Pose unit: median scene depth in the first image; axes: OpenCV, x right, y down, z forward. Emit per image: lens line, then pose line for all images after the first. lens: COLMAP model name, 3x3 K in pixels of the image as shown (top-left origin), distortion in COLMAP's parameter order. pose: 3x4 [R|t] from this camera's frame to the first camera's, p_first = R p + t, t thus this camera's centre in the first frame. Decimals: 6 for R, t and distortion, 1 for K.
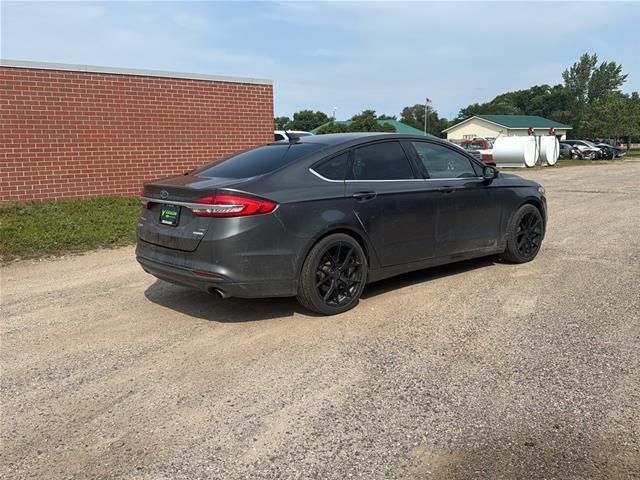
lens RADIAL K [[564.1, 0, 320.0], [0, 564.1, 240.0], [0, 0, 1]] dist [0.117924, -0.214188]
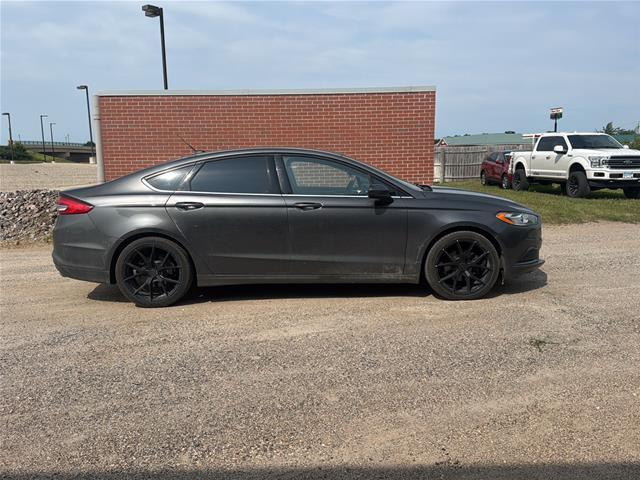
lens RADIAL K [[564.1, 0, 320.0], [0, 564.1, 240.0], [0, 0, 1]] dist [0.117924, -0.214188]
pose [[0.770850, 0.097345, -0.629535, 0.995188], [-0.100358, 0.994472, 0.030890, -0.072978], [0.629061, 0.039367, 0.776358, 0.318260]]
